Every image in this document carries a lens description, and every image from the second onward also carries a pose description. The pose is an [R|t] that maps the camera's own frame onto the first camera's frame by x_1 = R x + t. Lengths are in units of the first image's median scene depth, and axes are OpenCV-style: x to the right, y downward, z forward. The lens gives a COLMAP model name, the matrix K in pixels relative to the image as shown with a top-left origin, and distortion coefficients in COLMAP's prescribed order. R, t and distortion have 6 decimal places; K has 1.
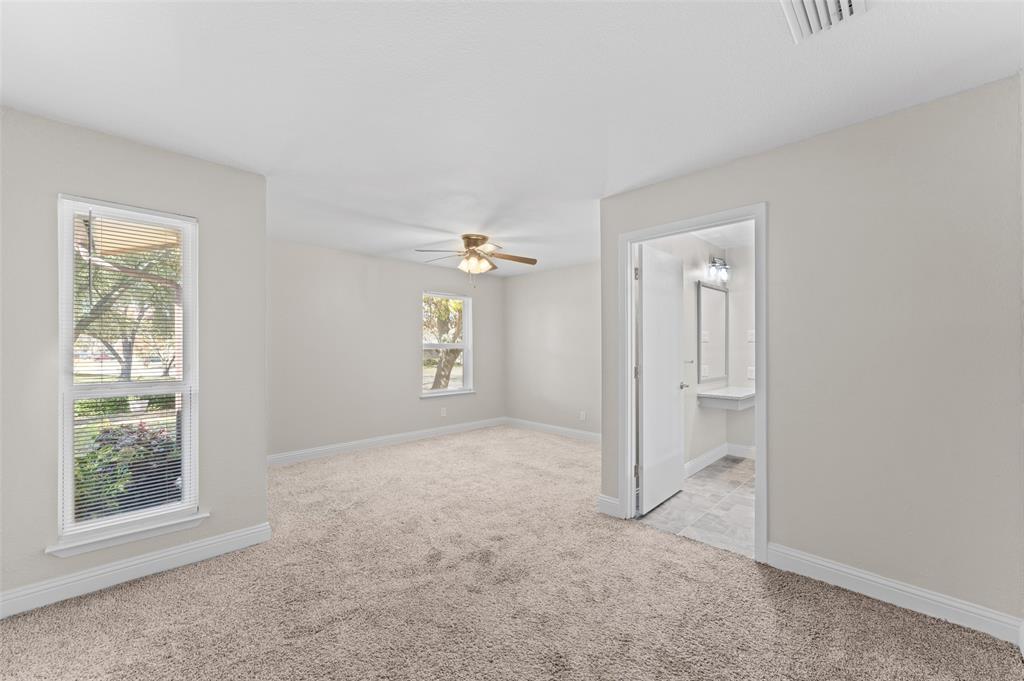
lens RADIAL K [[406.9, 0, 514.4], [0, 406.9, 344.2], [0, 0, 1]] dist [-0.001529, -0.000063]
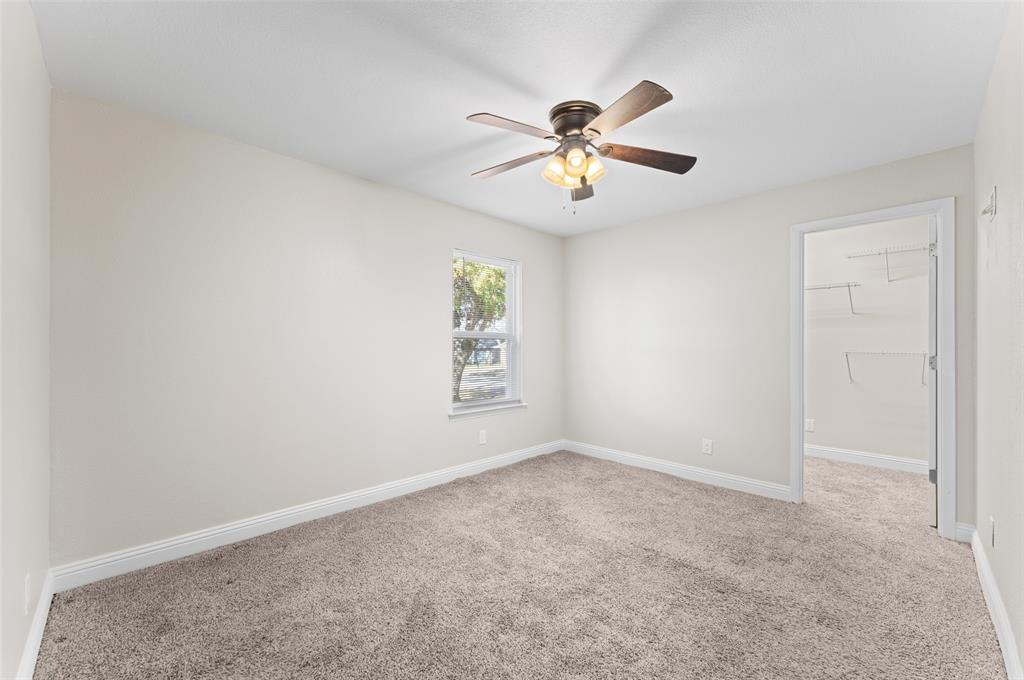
lens RADIAL K [[406.9, 0, 509.7], [0, 406.9, 343.2], [0, 0, 1]] dist [-0.001529, -0.000063]
pose [[0.999947, 0.002633, -0.009955, -0.174079], [-0.002660, 0.999993, -0.002730, 0.026628], [0.009947, 0.002756, 0.999947, 0.491421]]
